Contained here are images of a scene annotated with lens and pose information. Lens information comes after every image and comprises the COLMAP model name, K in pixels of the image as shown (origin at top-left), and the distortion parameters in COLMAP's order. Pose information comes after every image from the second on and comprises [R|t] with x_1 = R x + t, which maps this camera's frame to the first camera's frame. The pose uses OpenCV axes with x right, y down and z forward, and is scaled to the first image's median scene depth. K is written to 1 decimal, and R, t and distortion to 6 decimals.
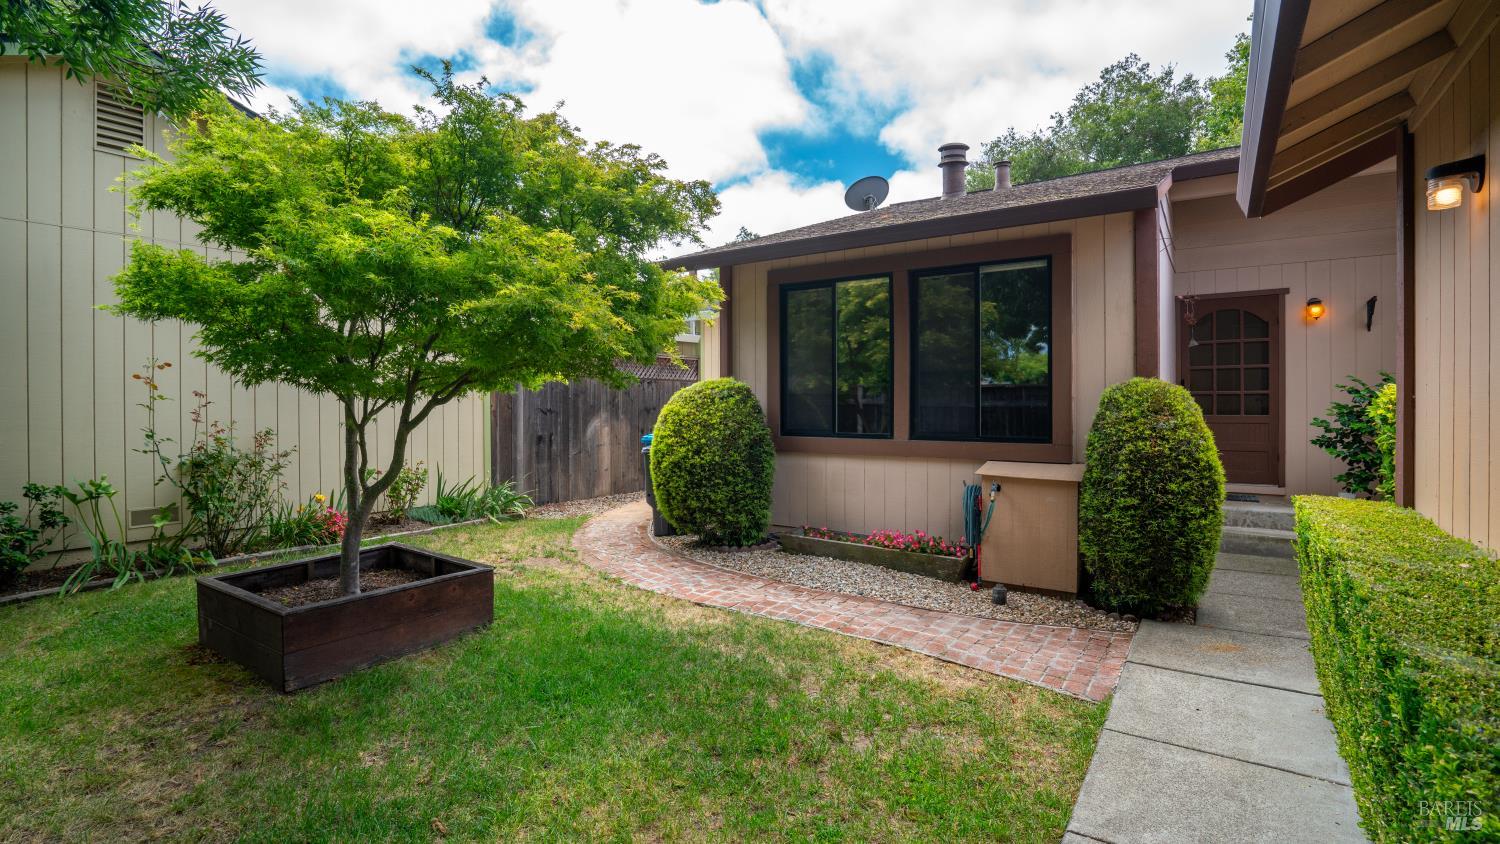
lens RADIAL K [[683.6, 0, 749.5], [0, 683.6, 411.7], [0, 0, 1]] dist [-0.036154, 0.004214]
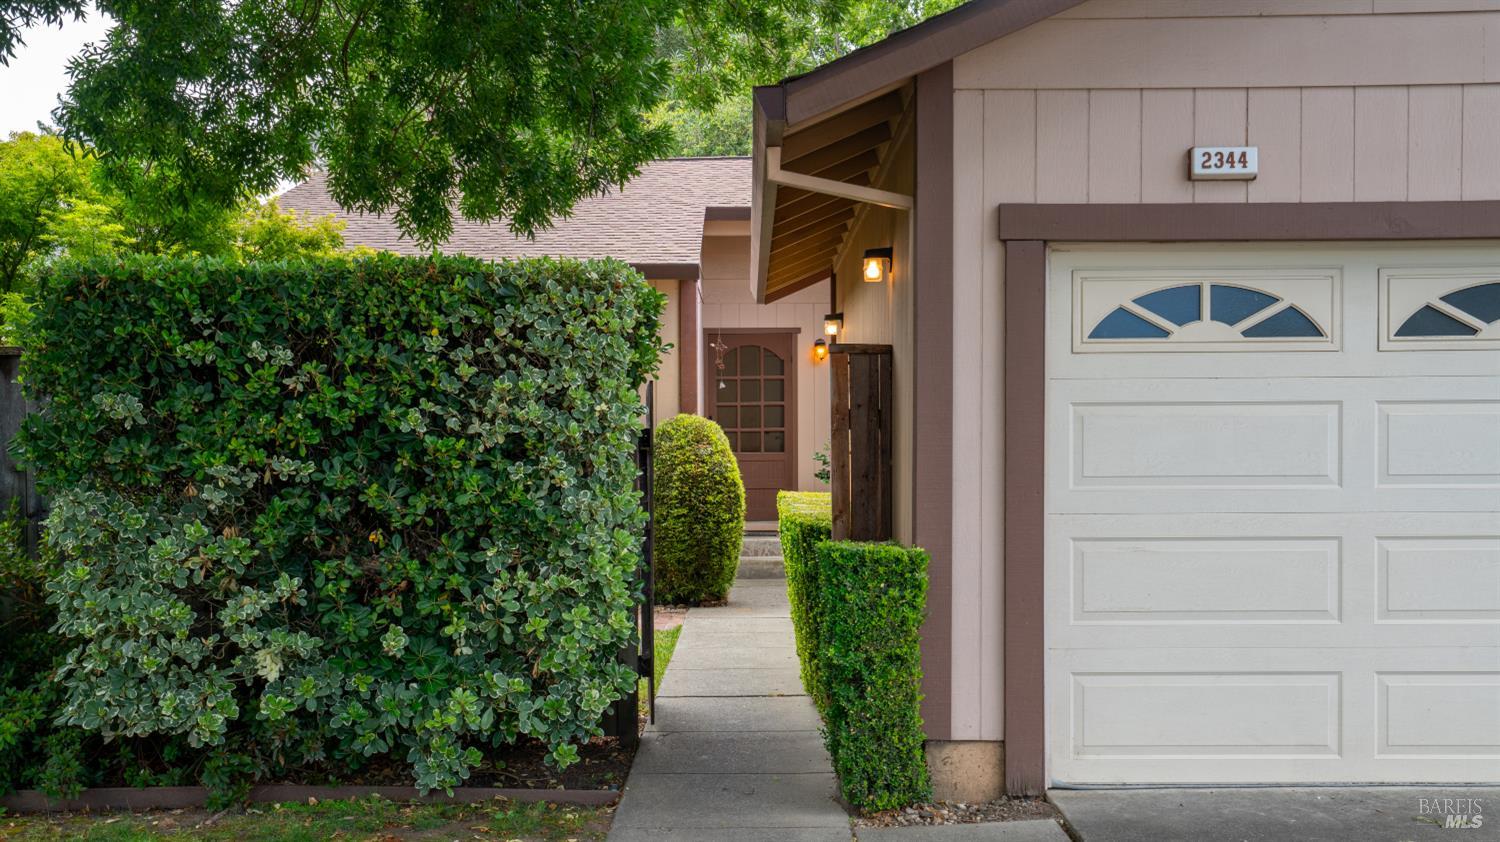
lens RADIAL K [[1520.0, 0, 755.6], [0, 1520.0, 430.9], [0, 0, 1]] dist [0.107665, 0.000000]
pose [[0.817461, 0.012359, 0.575851, -0.960970], [0.005550, 0.999554, -0.029330, 0.065806], [-0.575957, 0.027172, 0.817029, -1.405844]]
